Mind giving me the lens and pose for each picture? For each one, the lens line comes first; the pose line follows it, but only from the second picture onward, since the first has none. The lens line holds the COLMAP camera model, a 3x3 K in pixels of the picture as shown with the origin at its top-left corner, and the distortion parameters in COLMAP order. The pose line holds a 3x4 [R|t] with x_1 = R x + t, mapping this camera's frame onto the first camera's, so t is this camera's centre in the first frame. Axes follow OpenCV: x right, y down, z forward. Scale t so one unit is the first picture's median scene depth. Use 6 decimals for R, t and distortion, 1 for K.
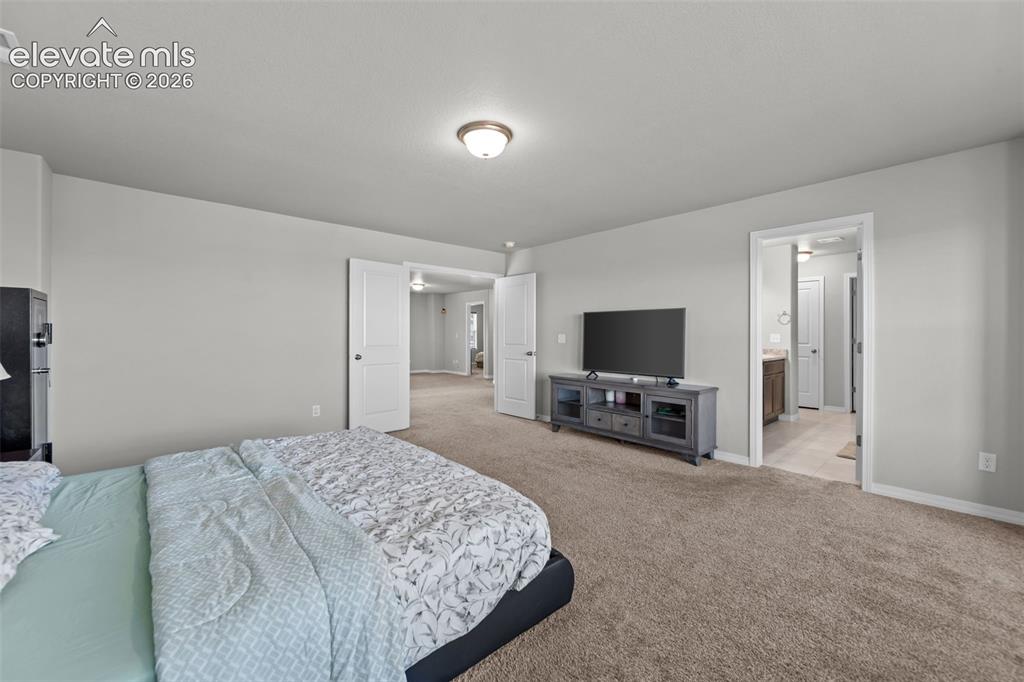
lens RADIAL K [[410.6, 0, 514.0], [0, 410.6, 324.6], [0, 0, 1]] dist [-0.003193, -0.000097]
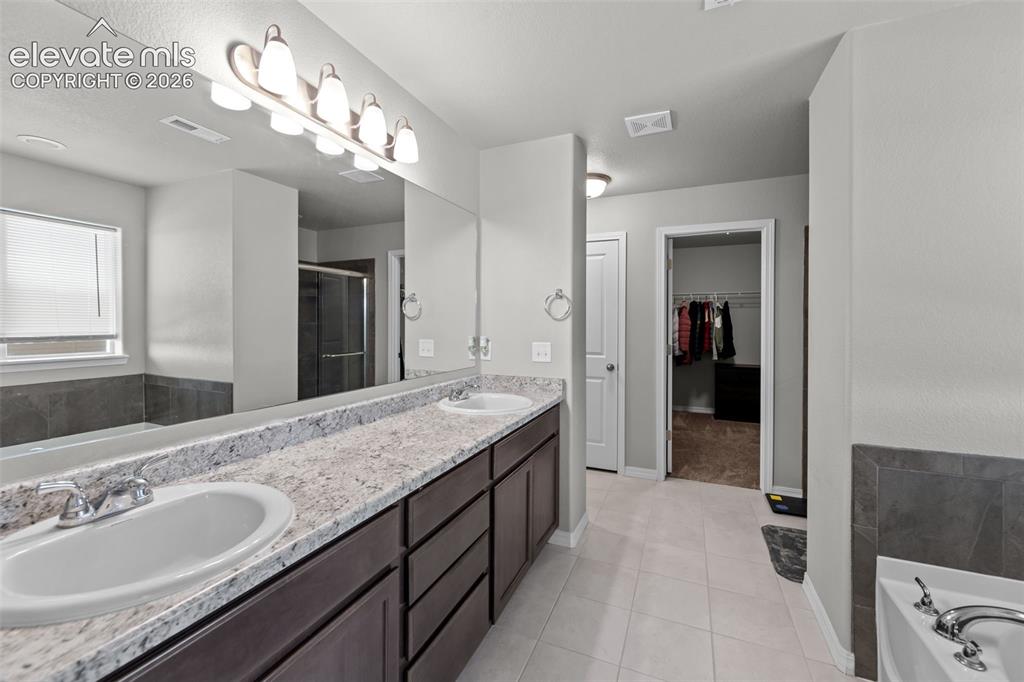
lens RADIAL K [[410.6, 0, 514.0], [0, 410.6, 324.6], [0, 0, 1]] dist [-0.003193, -0.000097]
pose [[0.908275, -0.011056, 0.418228, 0.430156], [-0.000106, 0.999645, 0.026656, -0.007528], [-0.418374, -0.024255, 0.907951, 0.620448]]
